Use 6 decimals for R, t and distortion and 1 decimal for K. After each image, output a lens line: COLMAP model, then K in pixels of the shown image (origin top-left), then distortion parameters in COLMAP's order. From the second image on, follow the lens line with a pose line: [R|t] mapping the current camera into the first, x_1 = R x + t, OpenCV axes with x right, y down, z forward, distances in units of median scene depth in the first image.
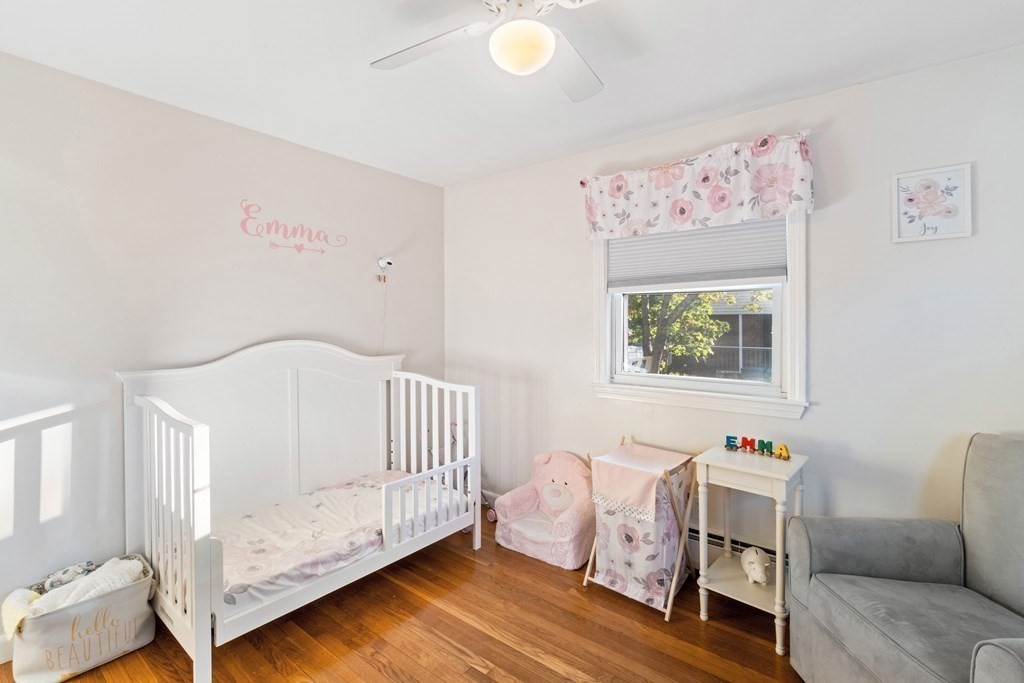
lens RADIAL K [[452.3, 0, 505.0], [0, 452.3, 332.2], [0, 0, 1]] dist [-0.009428, 0.001299]
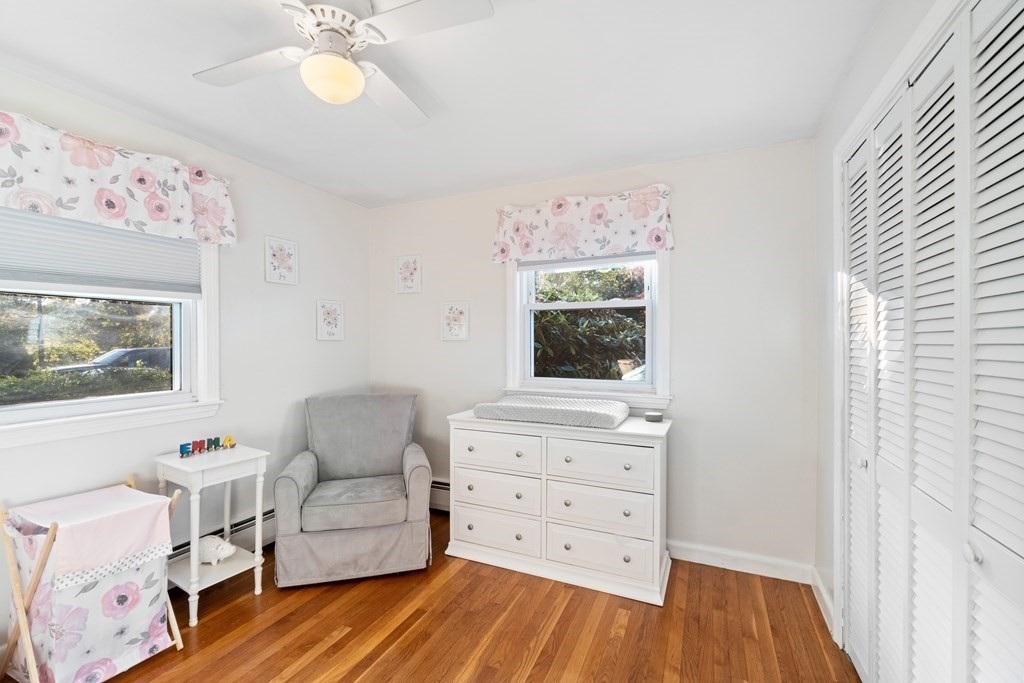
lens RADIAL K [[452.3, 0, 505.4], [0, 452.3, 338.1], [0, 0, 1]] dist [-0.009428, 0.001299]
pose [[-0.231812, -0.006555, 0.972739, -0.674057], [0.007537, 0.999935, 0.008534, -0.016601], [-0.972731, 0.009310, -0.231747, 0.513885]]
